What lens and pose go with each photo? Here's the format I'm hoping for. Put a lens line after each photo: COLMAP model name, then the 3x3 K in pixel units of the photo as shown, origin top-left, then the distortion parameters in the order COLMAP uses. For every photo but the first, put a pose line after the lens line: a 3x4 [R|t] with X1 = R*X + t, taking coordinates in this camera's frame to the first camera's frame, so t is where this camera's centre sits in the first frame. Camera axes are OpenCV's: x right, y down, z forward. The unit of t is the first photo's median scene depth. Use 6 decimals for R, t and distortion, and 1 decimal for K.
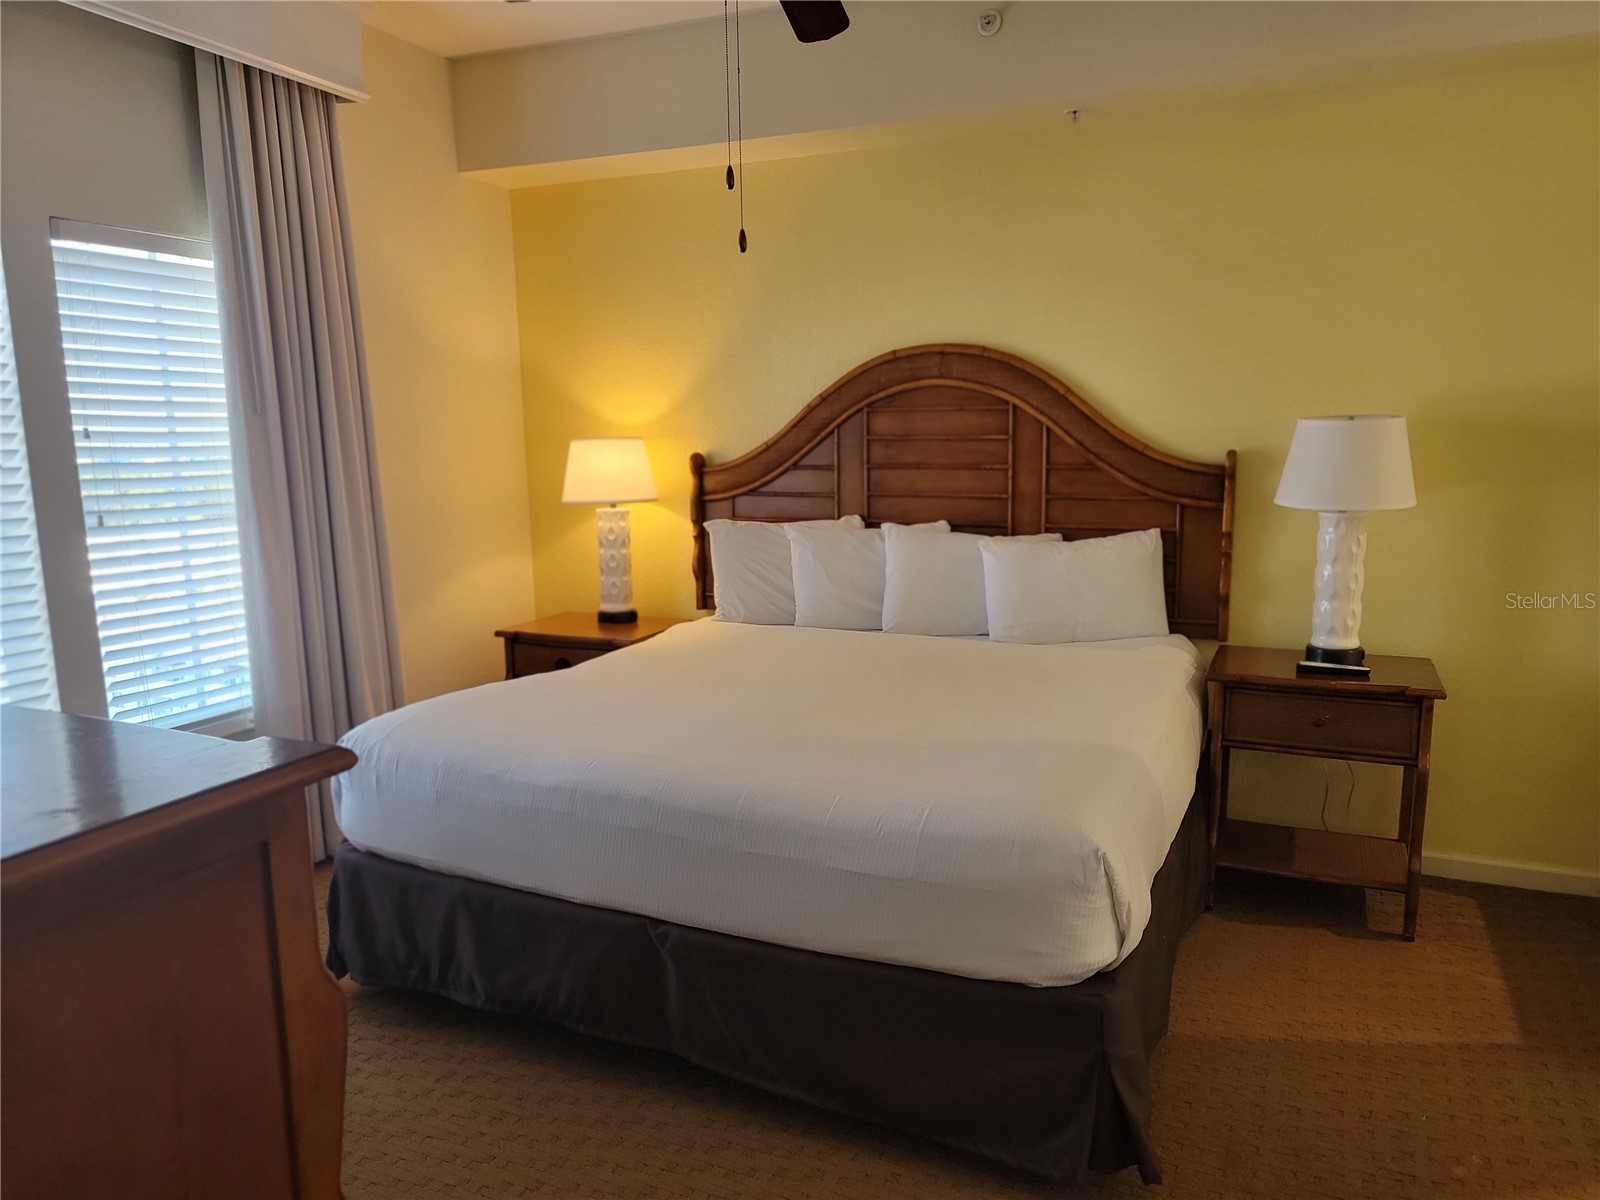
lens RADIAL K [[1118.2, 0, 804.7], [0, 1118.2, 602.1], [0, 0, 1]] dist [0.074592, -0.065471]
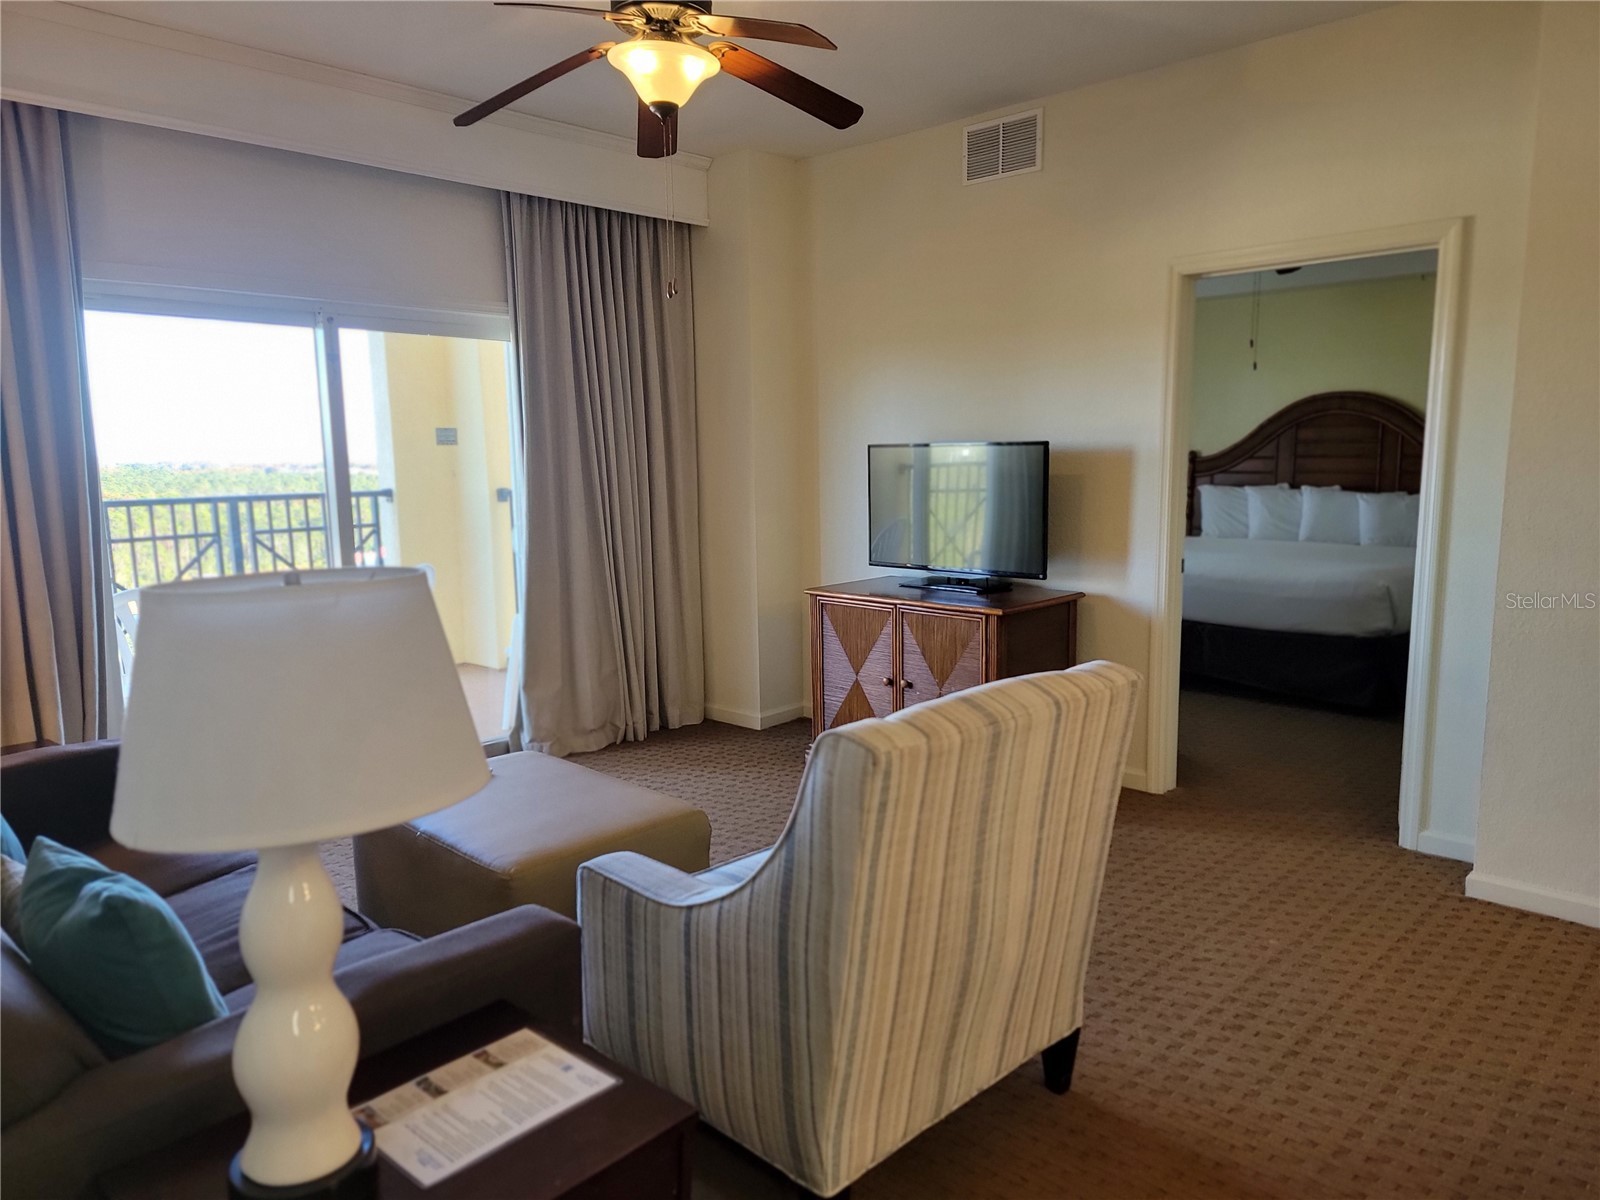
lens RADIAL K [[1118.2, 0, 793.3], [0, 1118.2, 605.8], [0, 0, 1]] dist [0.074592, -0.065471]
pose [[0.937815, 0.042174, -0.344563, -0.066274], [-0.037839, 0.999097, 0.019301, 0.123006], [0.345066, -0.005063, 0.938565, -1.068775]]
